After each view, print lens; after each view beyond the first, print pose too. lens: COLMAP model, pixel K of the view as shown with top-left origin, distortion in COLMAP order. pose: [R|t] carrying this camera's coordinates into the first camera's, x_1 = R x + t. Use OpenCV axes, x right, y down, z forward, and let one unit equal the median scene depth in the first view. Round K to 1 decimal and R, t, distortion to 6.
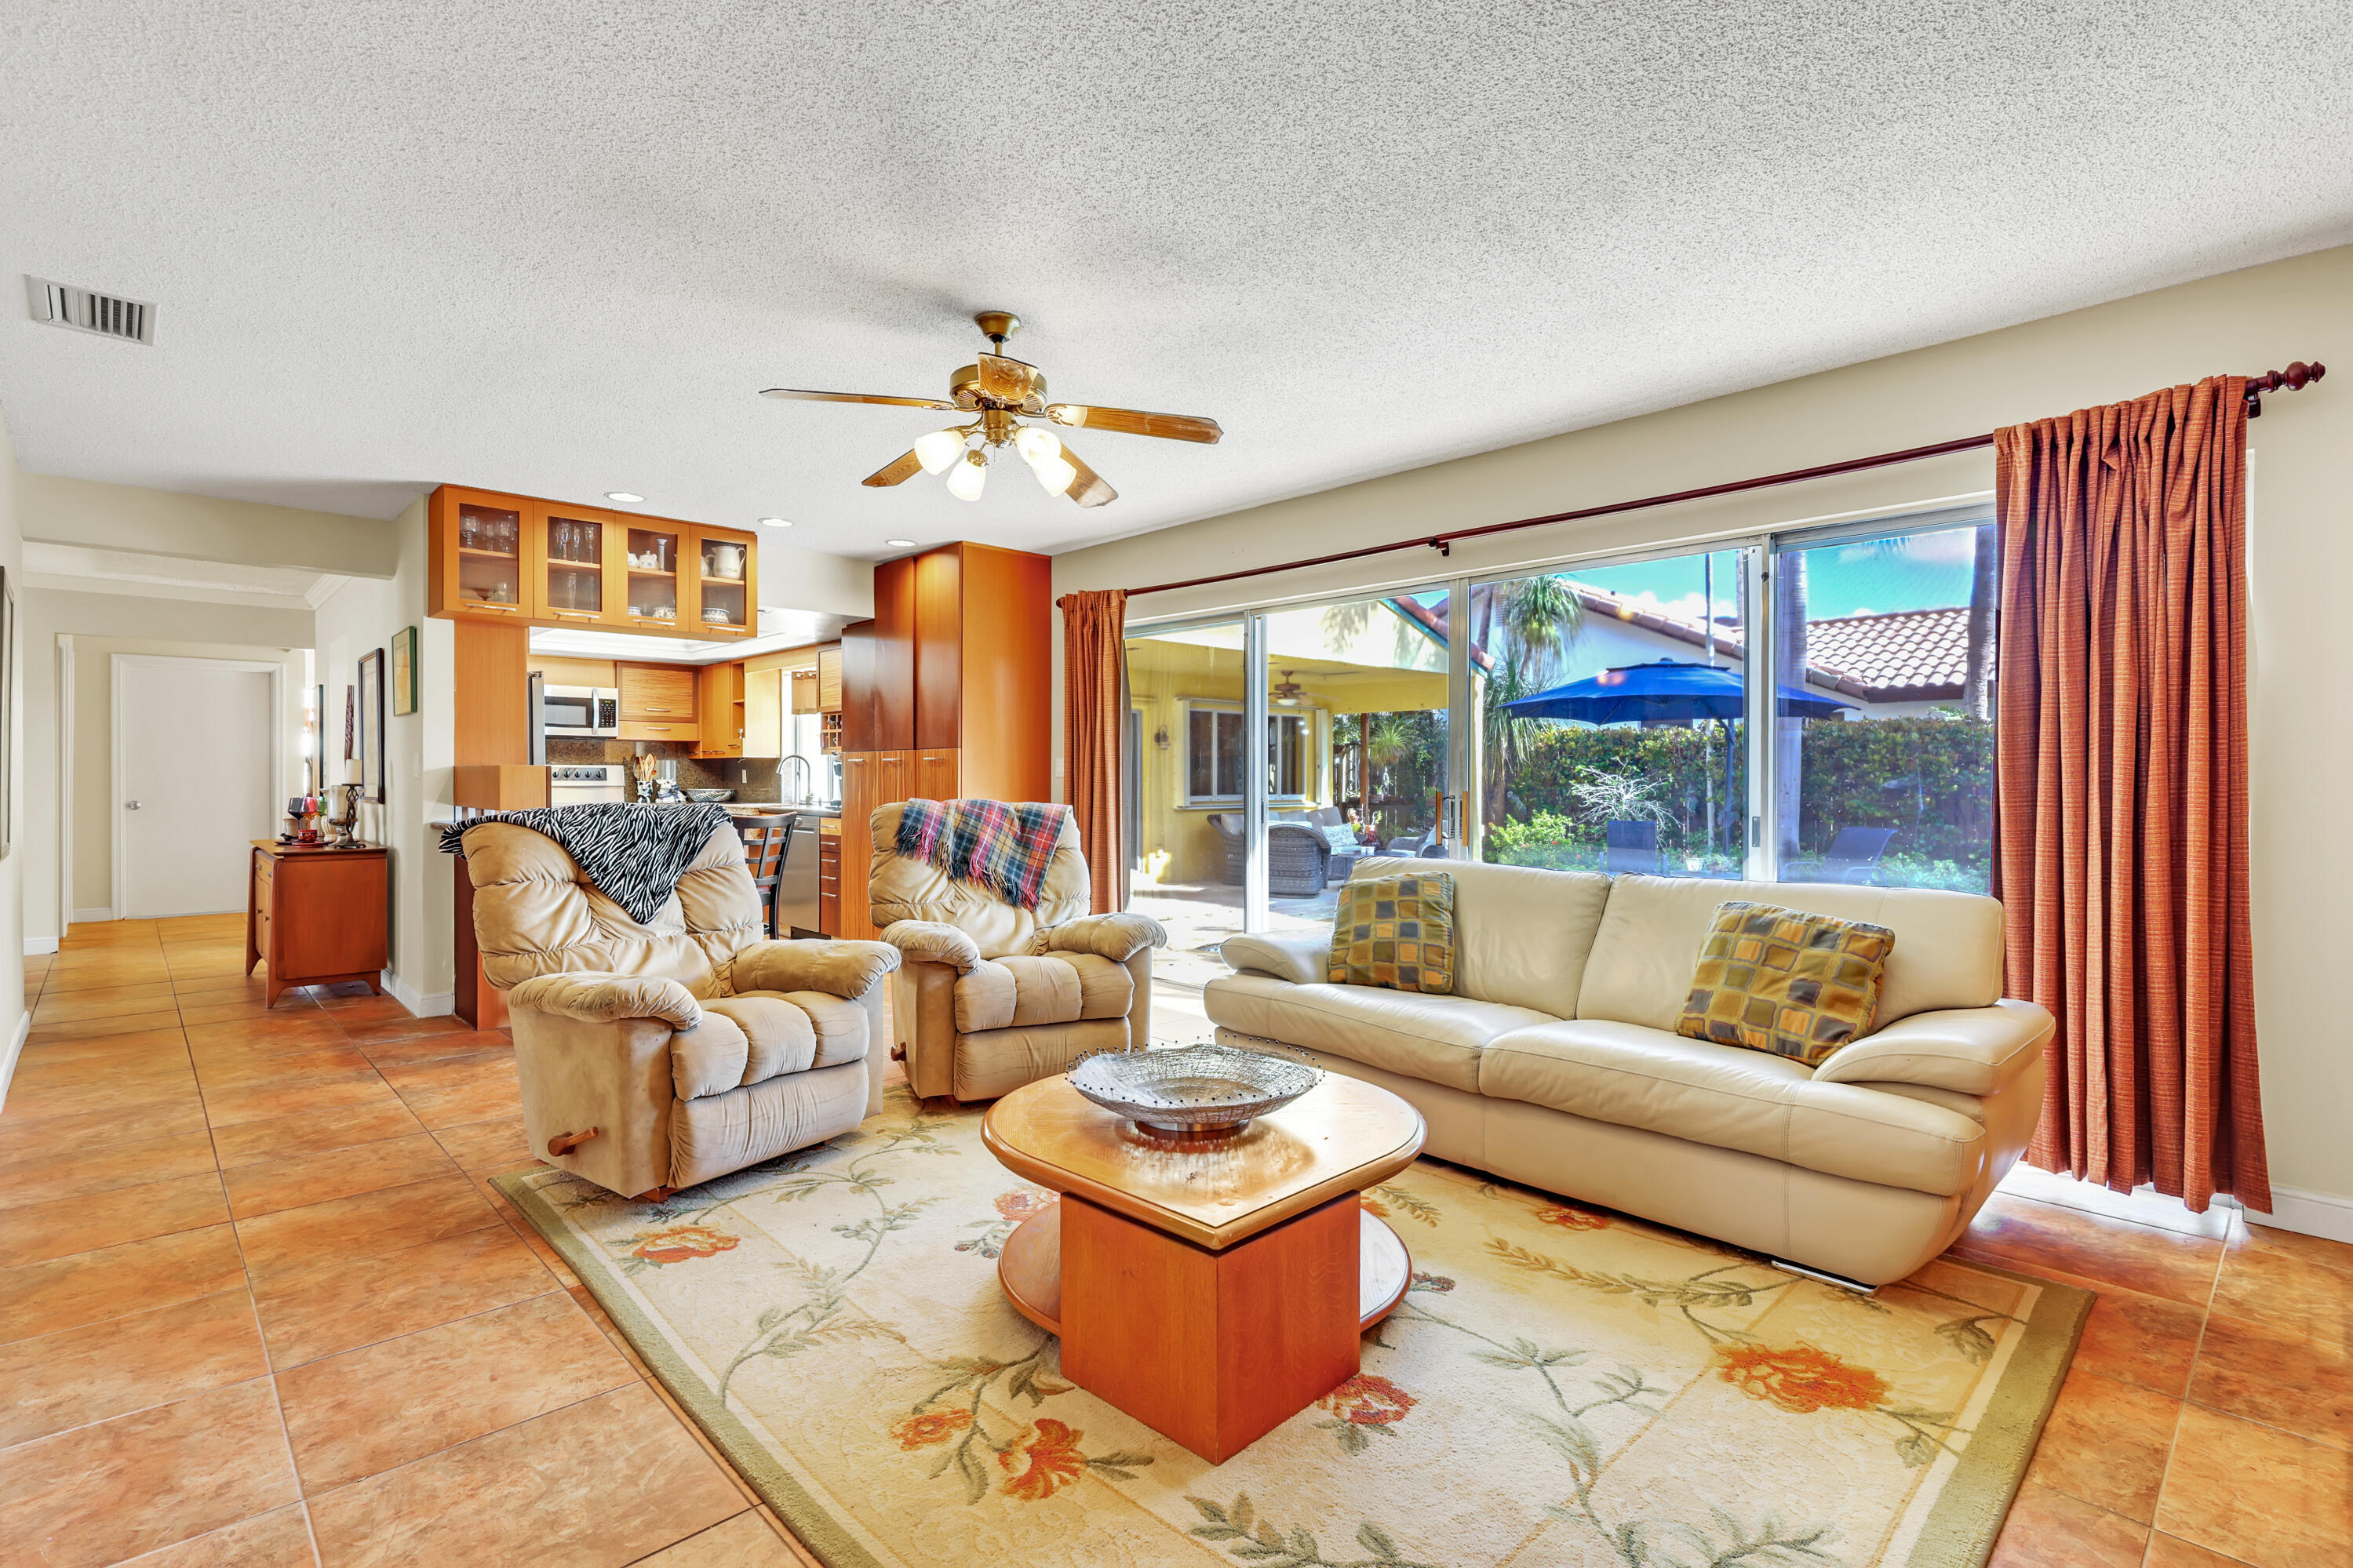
lens RADIAL K [[1097.9, 0, 1176.5], [0, 1097.9, 784.0], [0, 0, 1]] dist [-0.002587, -0.000427]
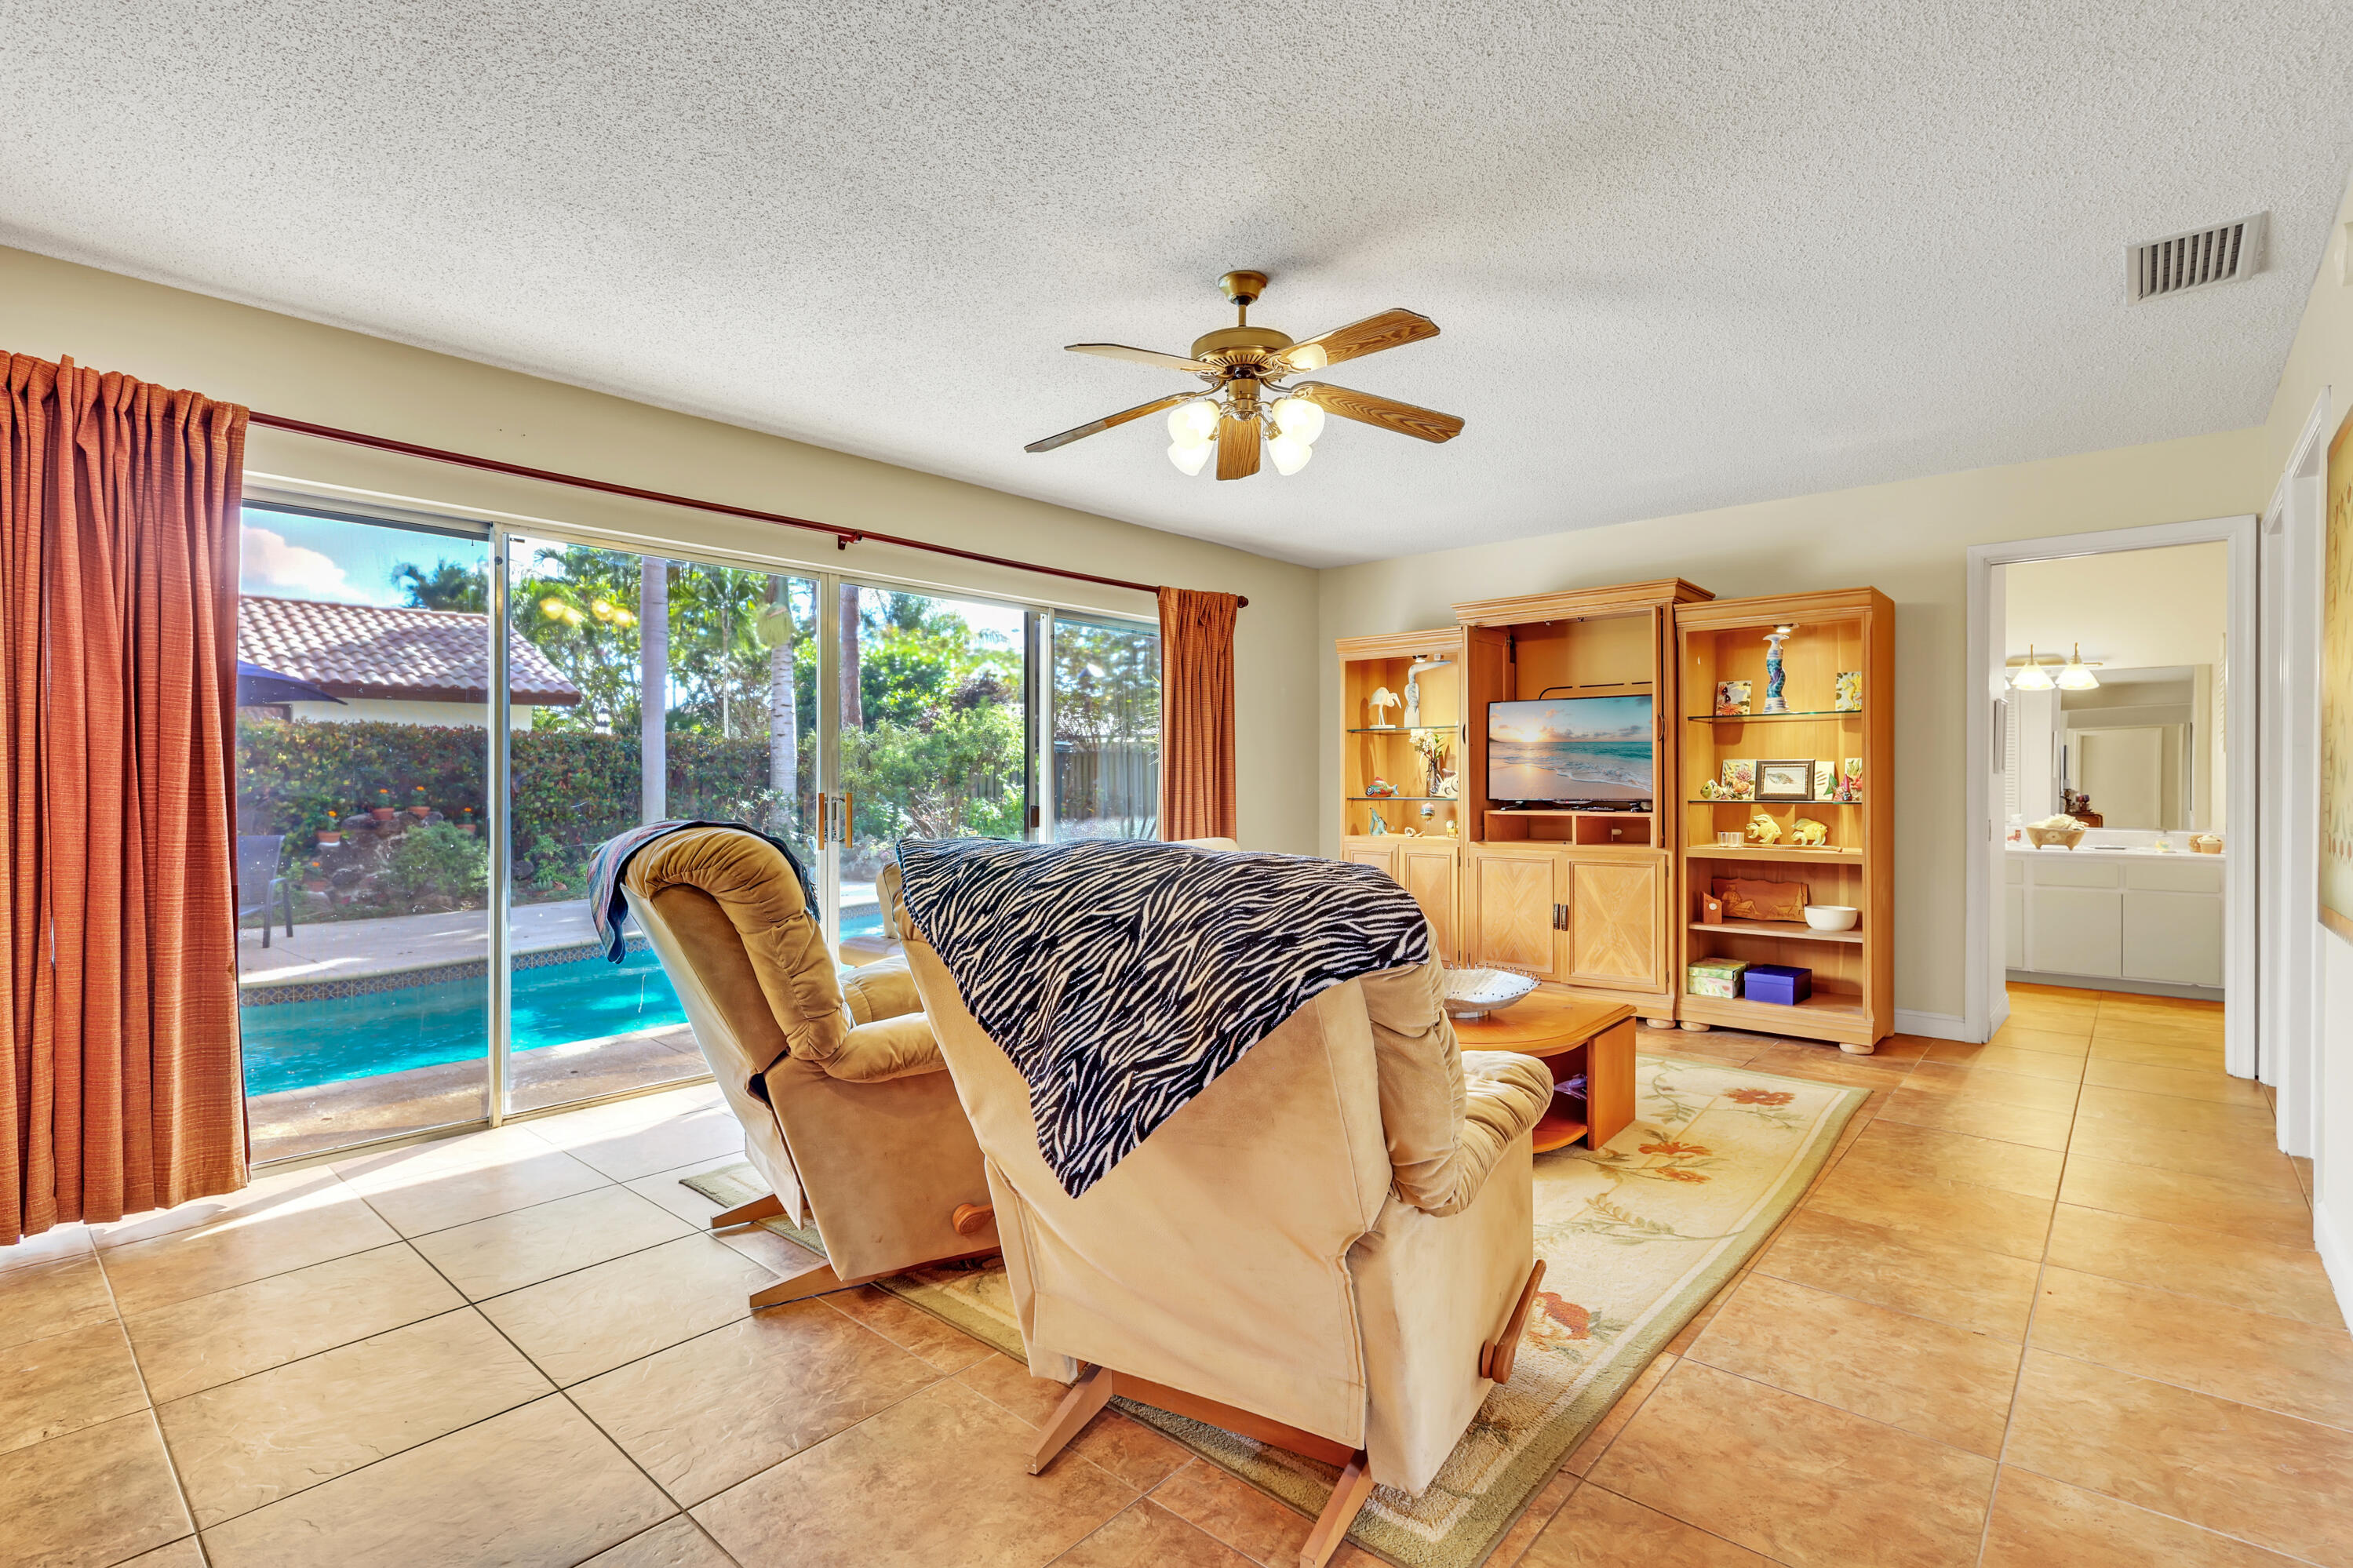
lens RADIAL K [[1097.9, 0, 1176.5], [0, 1097.9, 784.0], [0, 0, 1]] dist [-0.002587, -0.000427]
pose [[-0.079354, -0.008785, 0.996808, -1.524651], [0.006053, 0.999938, 0.009294, -0.015775], [-0.996828, 0.006771, -0.079296, 1.598342]]
